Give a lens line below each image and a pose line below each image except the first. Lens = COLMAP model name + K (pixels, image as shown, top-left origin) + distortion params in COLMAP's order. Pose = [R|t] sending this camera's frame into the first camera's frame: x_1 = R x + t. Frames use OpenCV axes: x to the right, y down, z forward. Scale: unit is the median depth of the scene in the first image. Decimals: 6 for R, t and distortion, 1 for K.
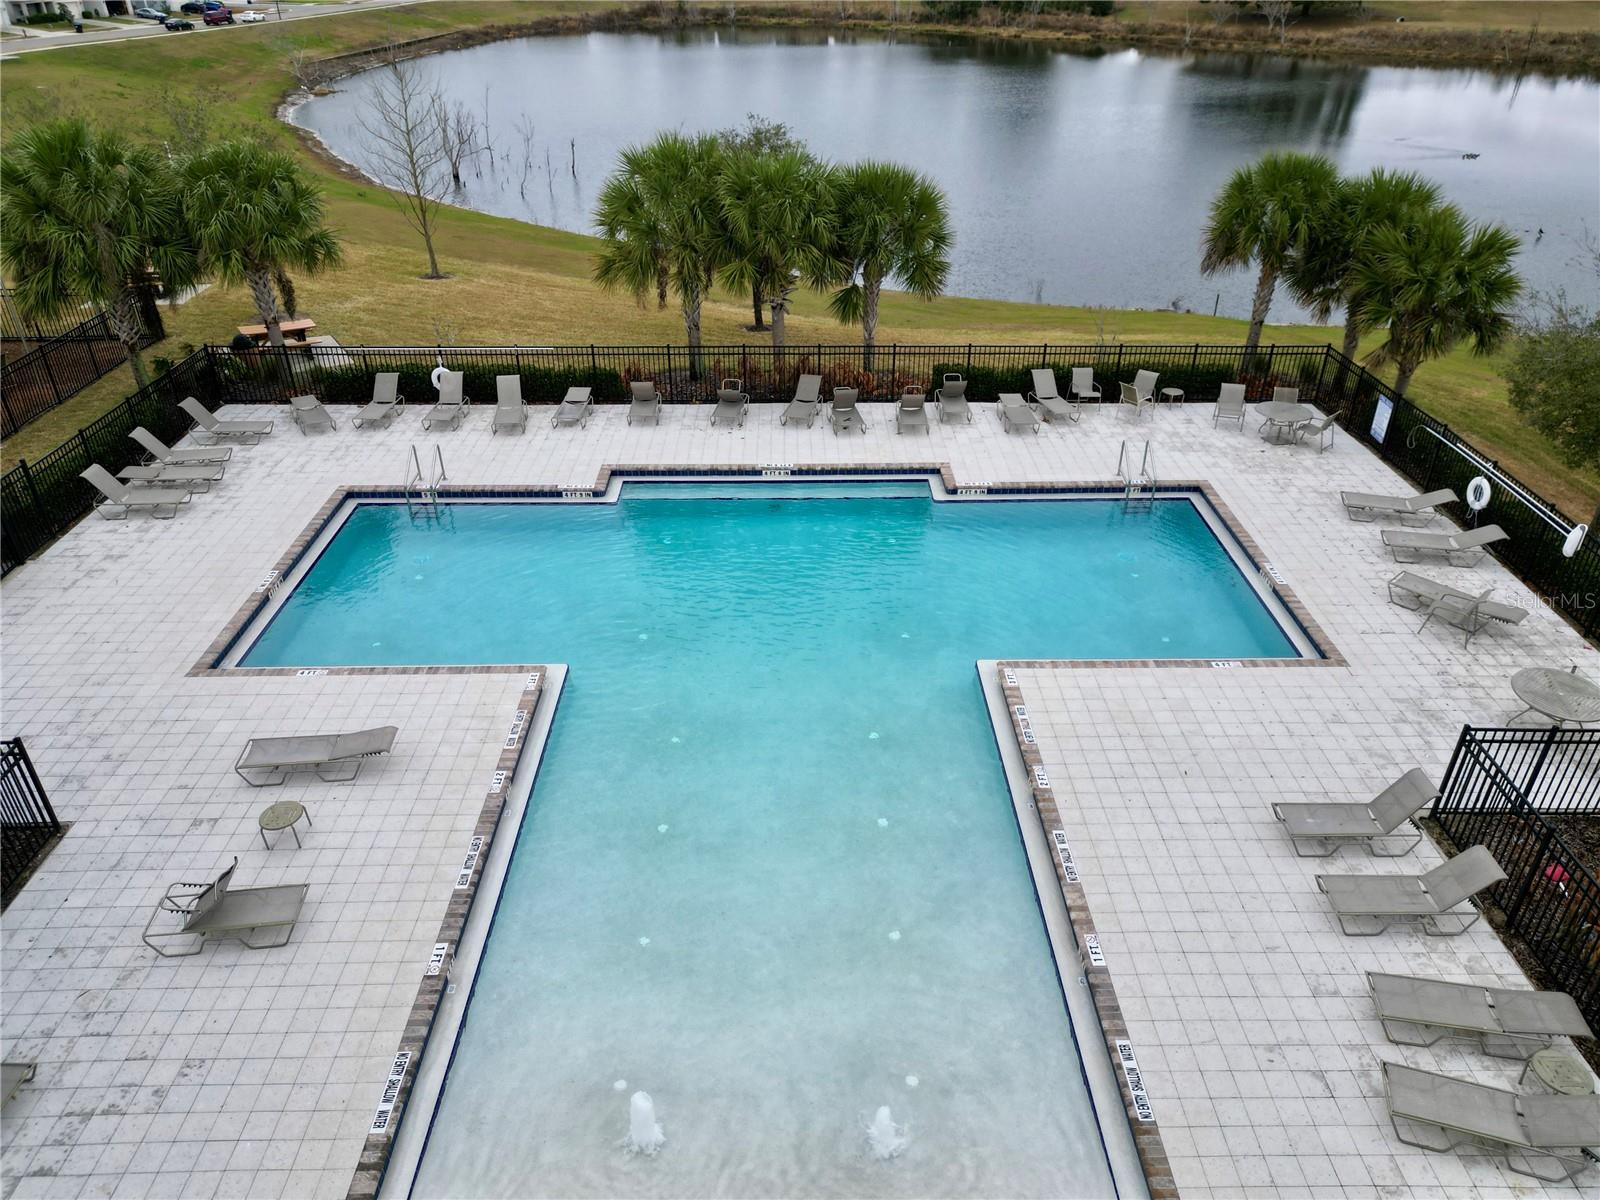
lens RADIAL K [[1126.7, 0, 803.8], [0, 1126.7, 606.4], [0, 0, 1]] dist [0.094264, -0.094412]
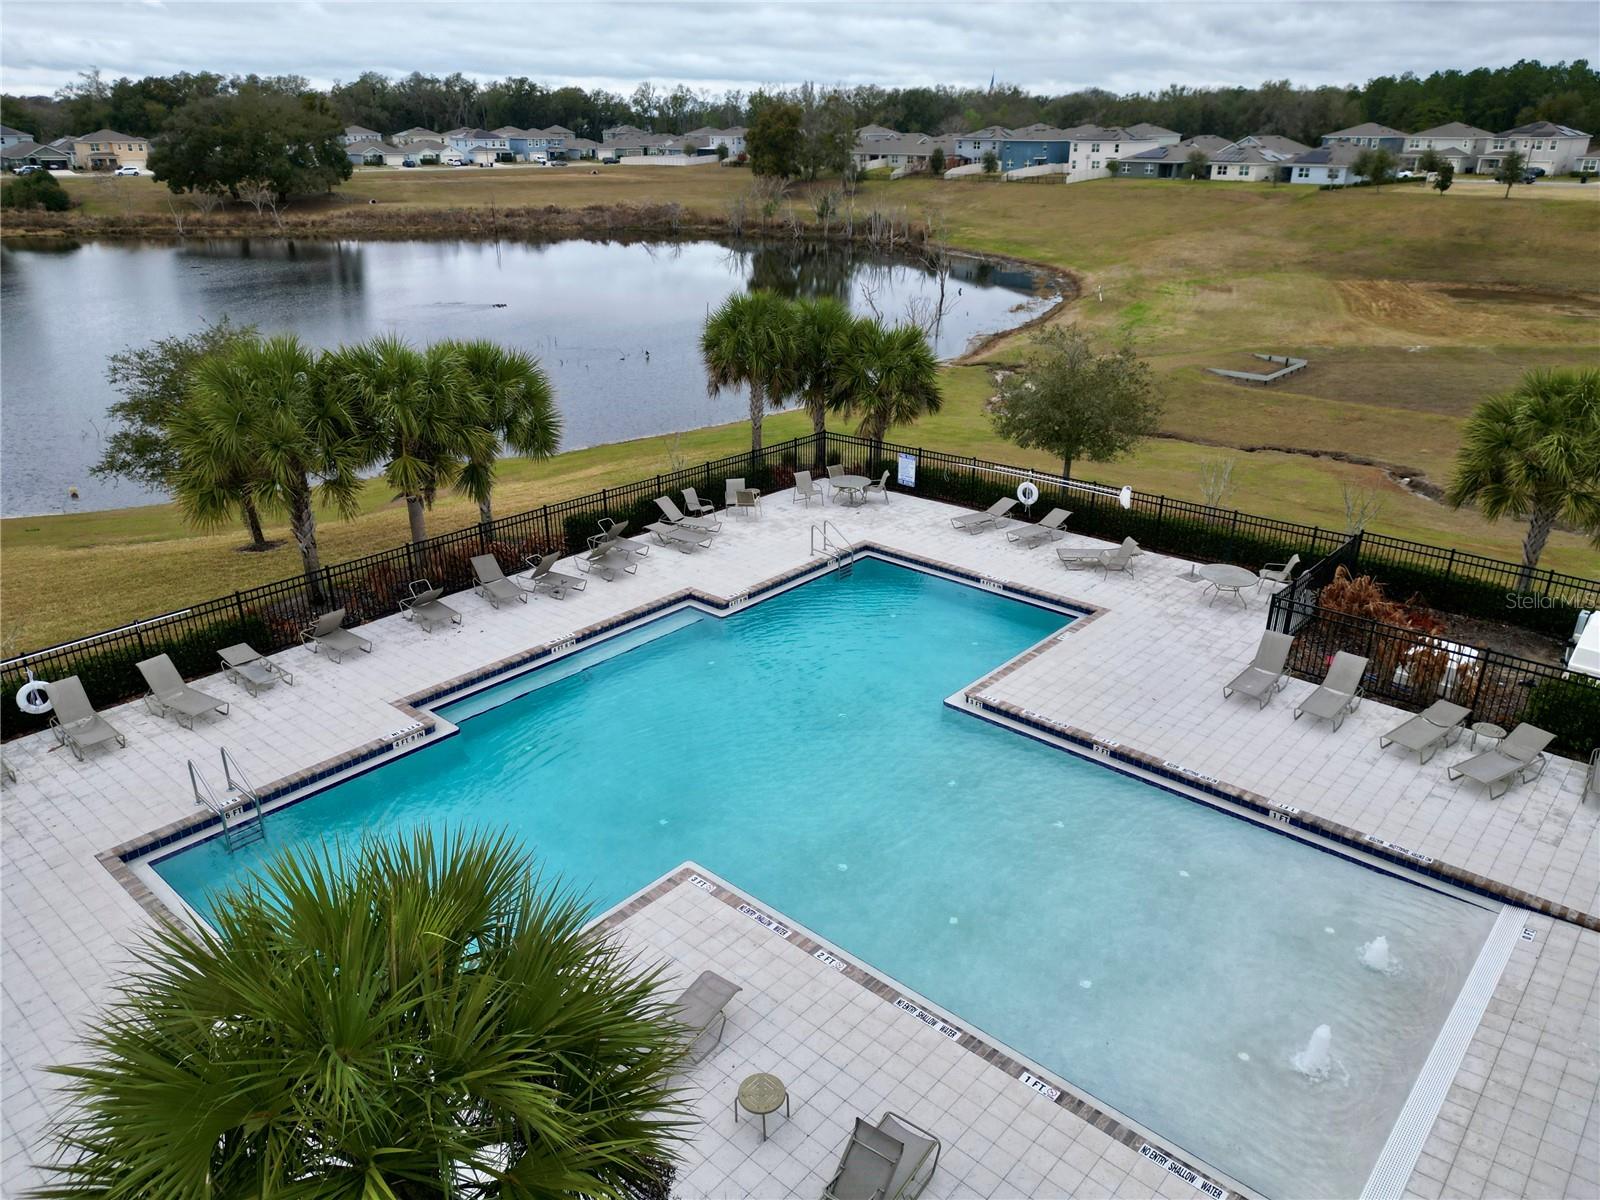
lens RADIAL K [[1126.7, 0, 803.8], [0, 1126.7, 606.4], [0, 0, 1]] dist [0.094264, -0.094412]
pose [[0.673471, -0.292553, 0.678859, -0.477590], [0.381001, 0.924350, 0.020370, -0.082330], [-0.633463, 0.244928, 0.733986, 0.139907]]
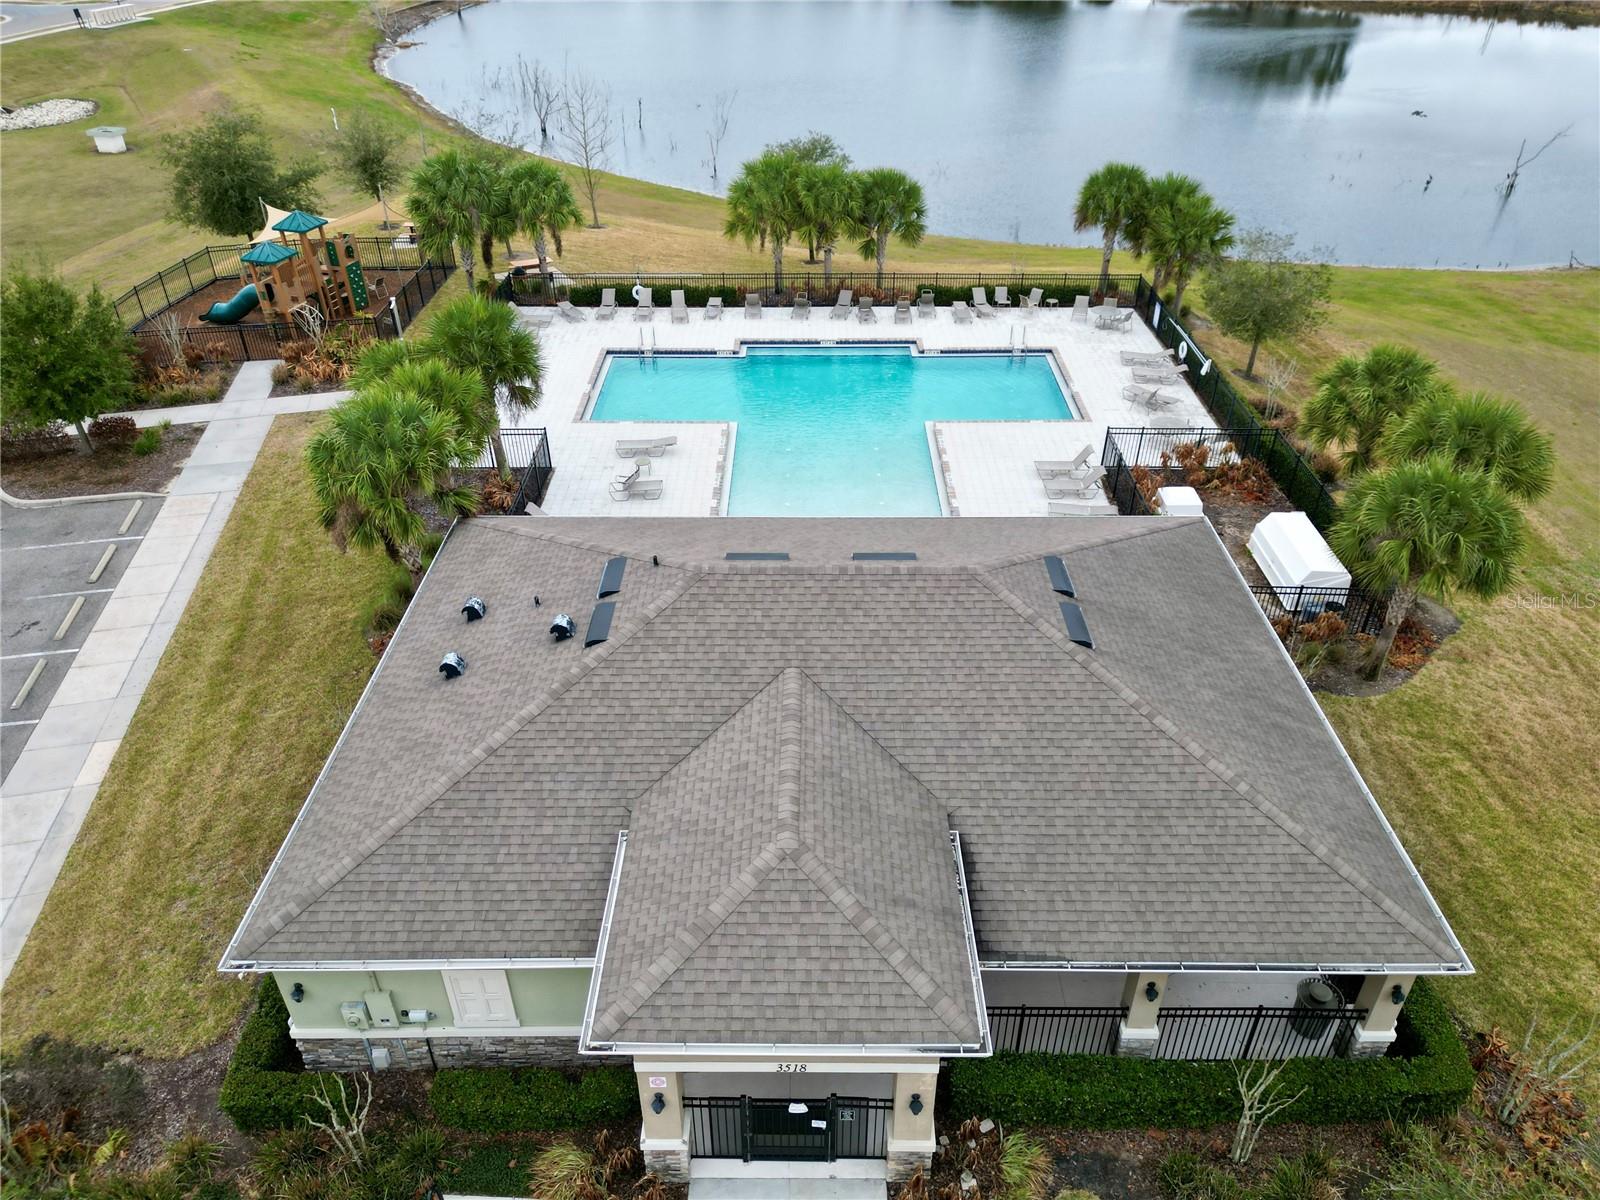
lens RADIAL K [[1126.7, 0, 803.8], [0, 1126.7, 606.4], [0, 0, 1]] dist [0.094264, -0.094412]
pose [[0.999845, 0.008179, -0.015600, -0.029022], [-0.007266, 0.998306, 0.057719, 0.187587], [0.016045, -0.057597, 0.998211, -0.803224]]
